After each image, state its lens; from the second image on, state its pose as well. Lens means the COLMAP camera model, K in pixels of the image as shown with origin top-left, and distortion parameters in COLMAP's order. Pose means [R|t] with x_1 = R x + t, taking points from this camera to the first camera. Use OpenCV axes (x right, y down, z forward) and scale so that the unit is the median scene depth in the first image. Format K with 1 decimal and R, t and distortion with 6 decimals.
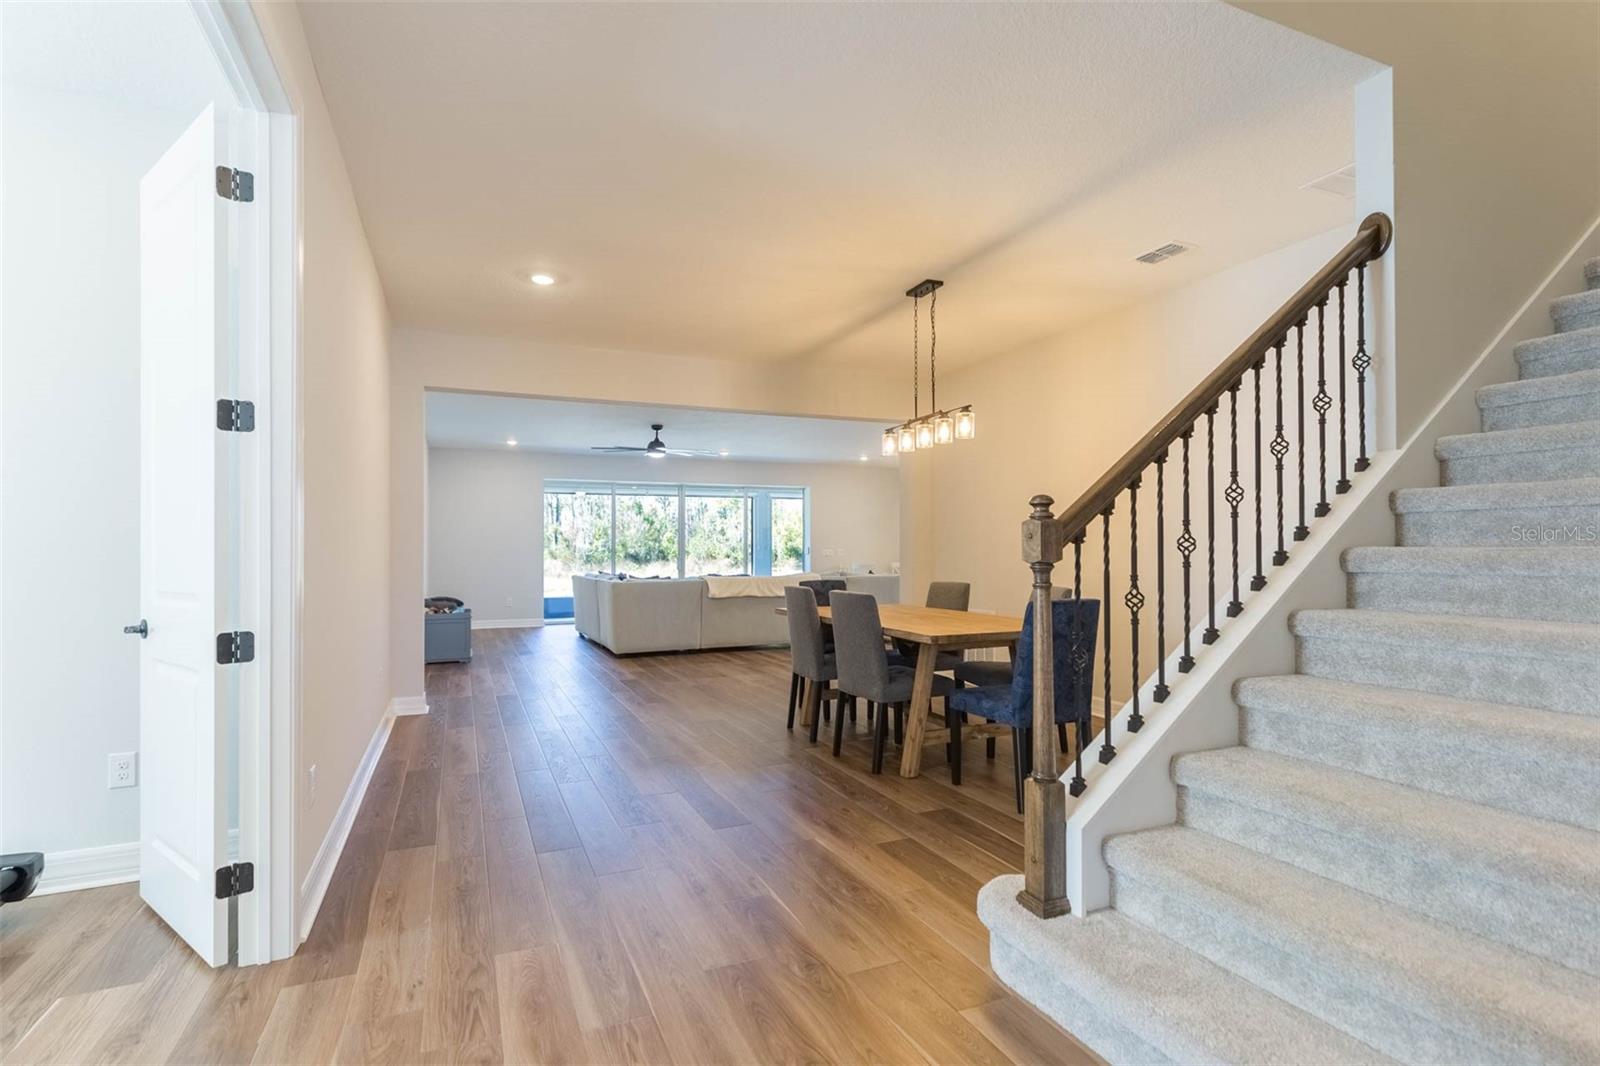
lens RADIAL K [[712.7, 0, 783.3], [0, 712.7, 538.9], [0, 0, 1]] dist [0.007813, -0.000841]
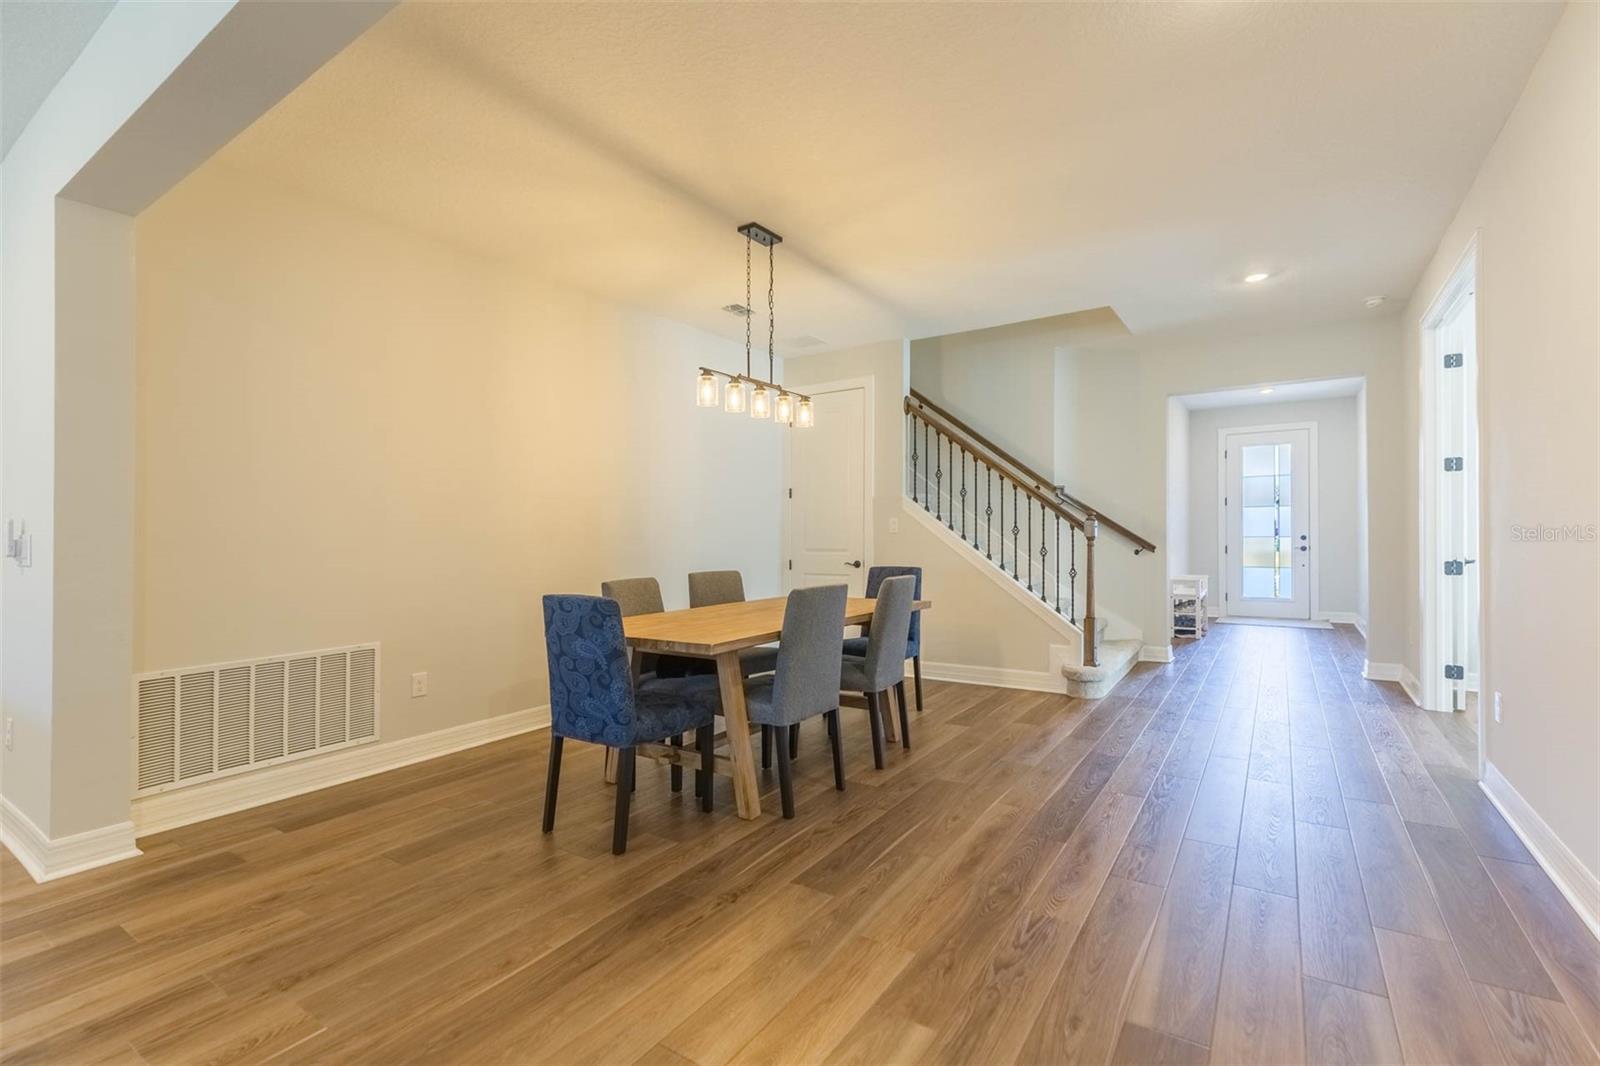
lens RADIAL K [[712.7, 0, 799.0], [0, 712.7, 540.8], [0, 0, 1]] dist [0.007813, -0.000841]
pose [[-0.525439, 0.006542, 0.850806, -0.517859], [0.001381, 0.999976, -0.006836, 0.026190], [-0.850830, -0.002417, -0.525435, 1.294752]]
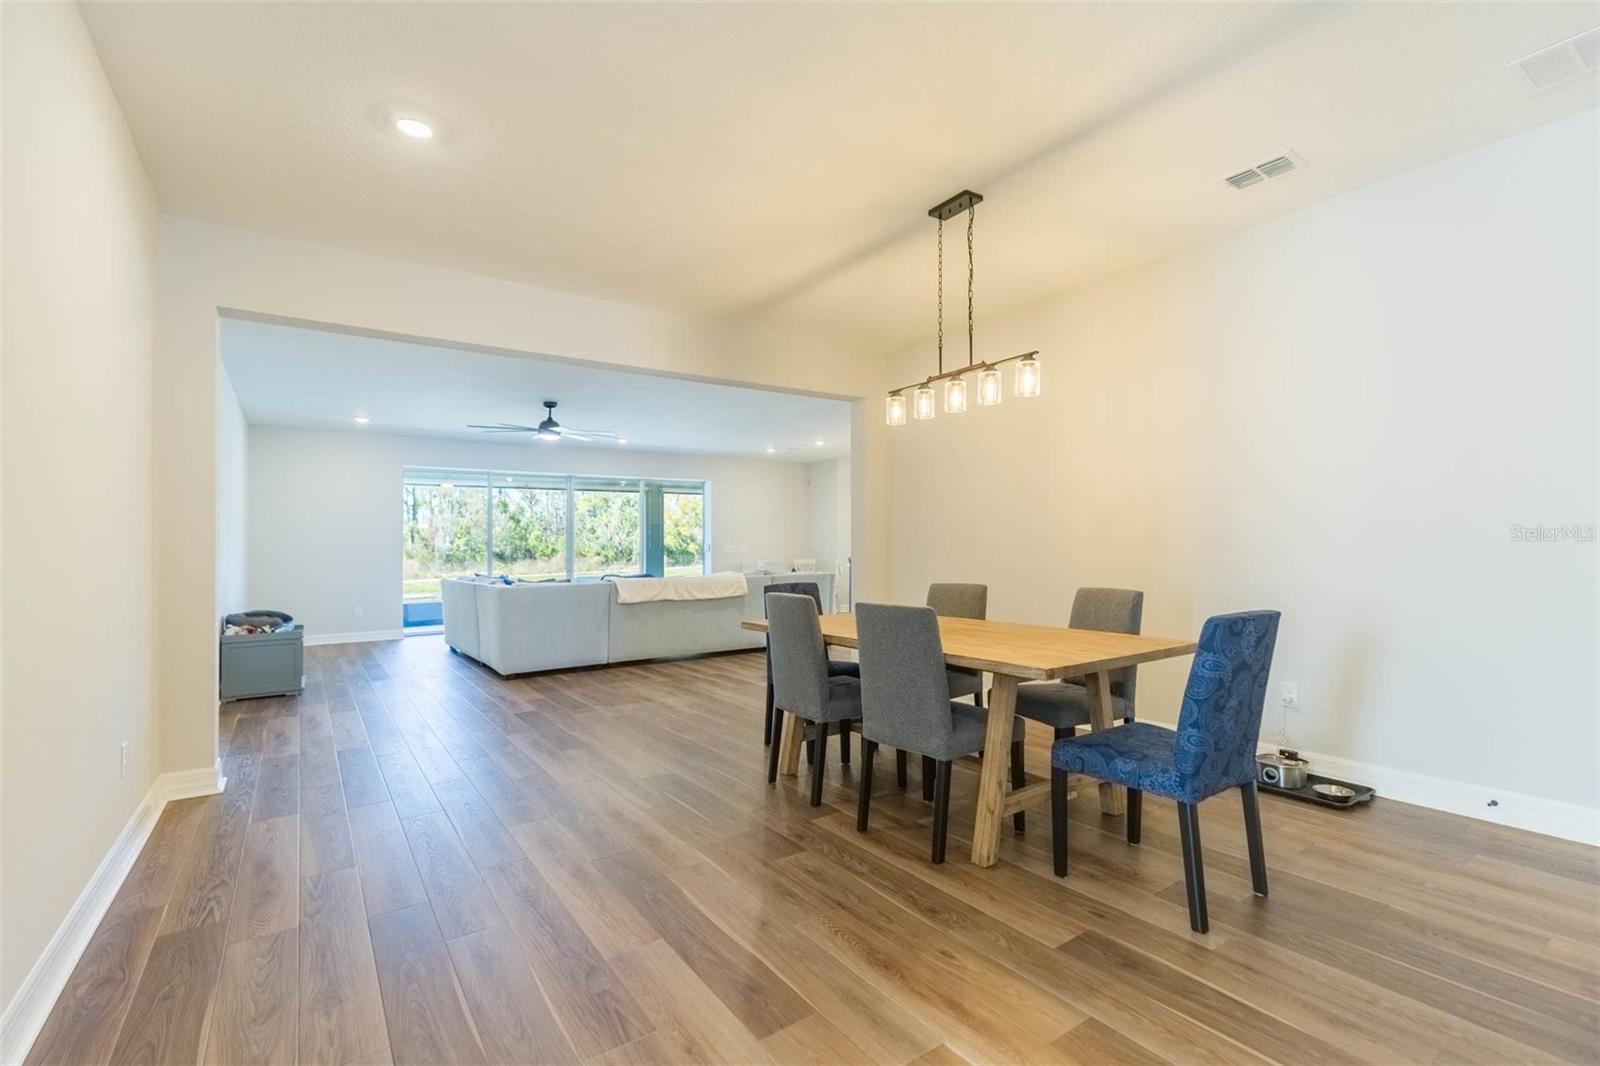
lens RADIAL K [[712.7, 0, 818.5], [0, 712.7, 528.7], [0, 0, 1]] dist [0.007813, -0.000841]
pose [[0.978935, -0.002830, 0.204151, -0.096477], [0.004735, 0.999950, -0.008847, 0.004604], [-0.204115, 0.009627, 0.978900, 0.252279]]
